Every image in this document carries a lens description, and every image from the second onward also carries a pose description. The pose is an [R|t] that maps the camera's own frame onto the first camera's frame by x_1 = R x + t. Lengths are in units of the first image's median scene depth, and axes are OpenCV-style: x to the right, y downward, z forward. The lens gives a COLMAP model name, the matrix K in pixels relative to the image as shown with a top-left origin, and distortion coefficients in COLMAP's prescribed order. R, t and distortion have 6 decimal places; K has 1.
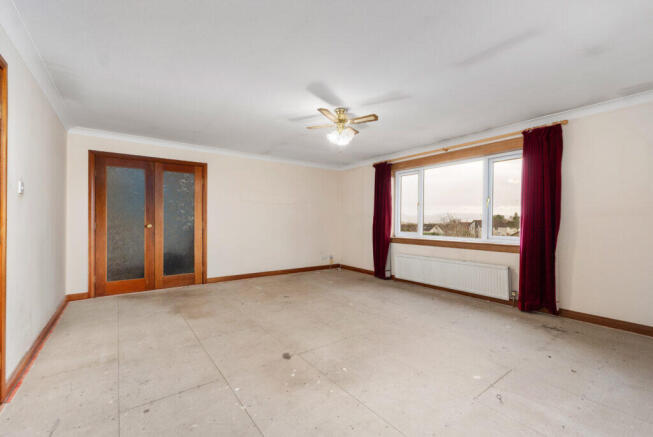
lens RADIAL K [[277.1, 0, 330.5], [0, 277.1, 222.8], [0, 0, 1]] dist [0.016823, 0.000238]
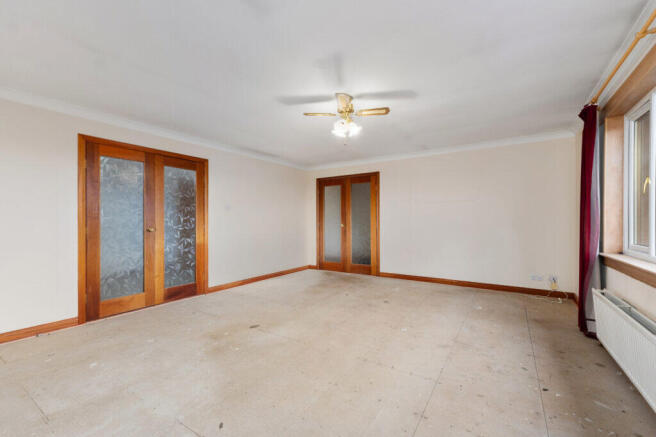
lens RADIAL K [[279.2, 0, 334.0], [0, 279.2, 220.2], [0, 0, 1]] dist [0.003768, 0.001566]
pose [[0.359791, -0.007573, -0.933002, 0.604863], [-0.004417, 0.999942, -0.009820, -0.000757], [0.933022, 0.007655, 0.359737, 0.445974]]
